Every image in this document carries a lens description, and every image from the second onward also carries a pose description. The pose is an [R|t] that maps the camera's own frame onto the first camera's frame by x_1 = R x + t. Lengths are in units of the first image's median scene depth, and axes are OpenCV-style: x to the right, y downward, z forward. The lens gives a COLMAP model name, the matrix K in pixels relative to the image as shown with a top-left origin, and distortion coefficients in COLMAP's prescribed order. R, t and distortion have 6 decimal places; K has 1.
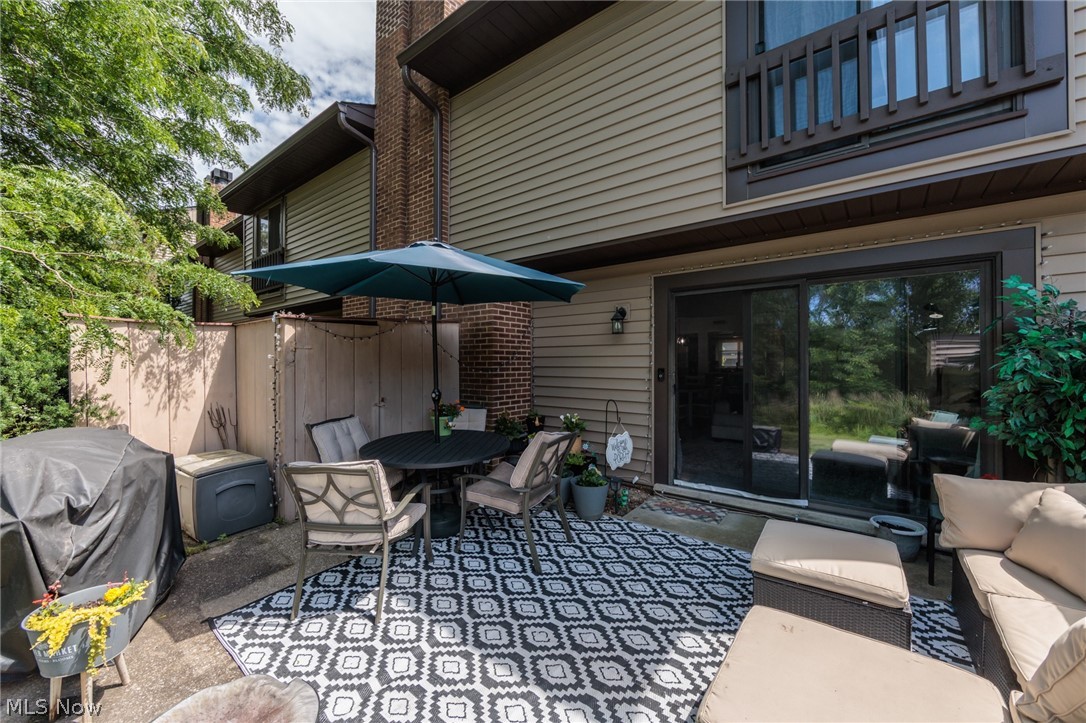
lens RADIAL K [[425.9, 0, 539.1], [0, 425.9, 363.2], [0, 0, 1]] dist [-0.004009, -0.000139]
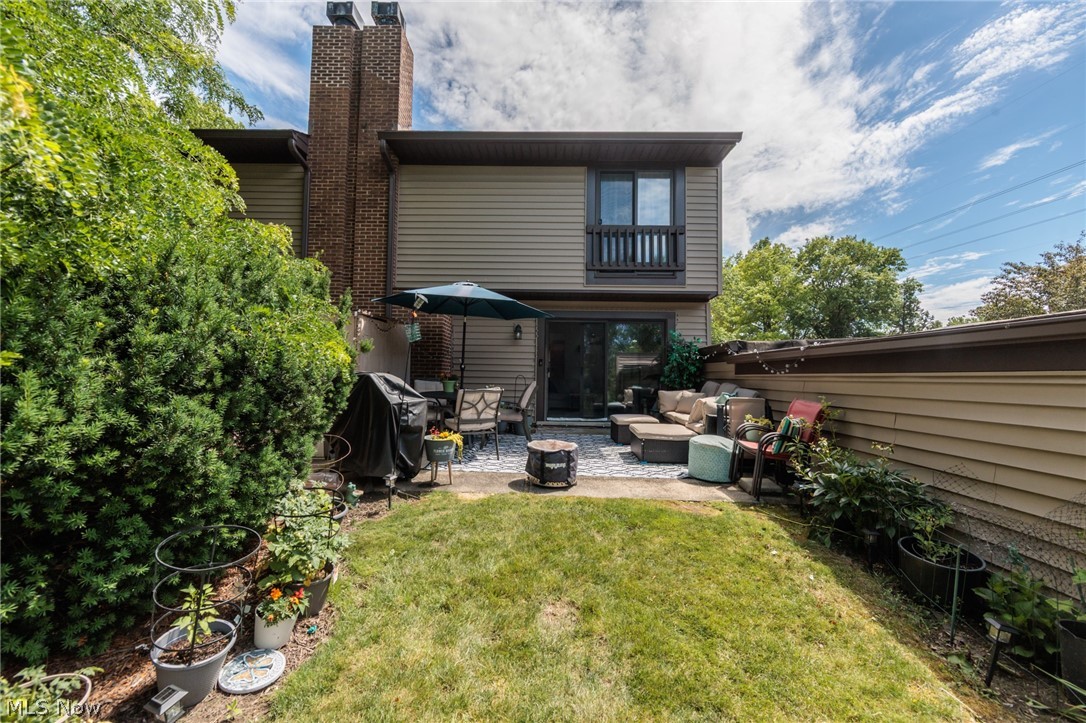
lens RADIAL K [[425.9, 0, 538.6], [0, 425.9, 359.7], [0, 0, 1]] dist [-0.004009, -0.000139]
pose [[0.798798, 0.039100, 0.600328, -1.131342], [-0.015878, 0.998908, -0.043933, 0.128973], [-0.601390, 0.025562, 0.798547, -0.656538]]
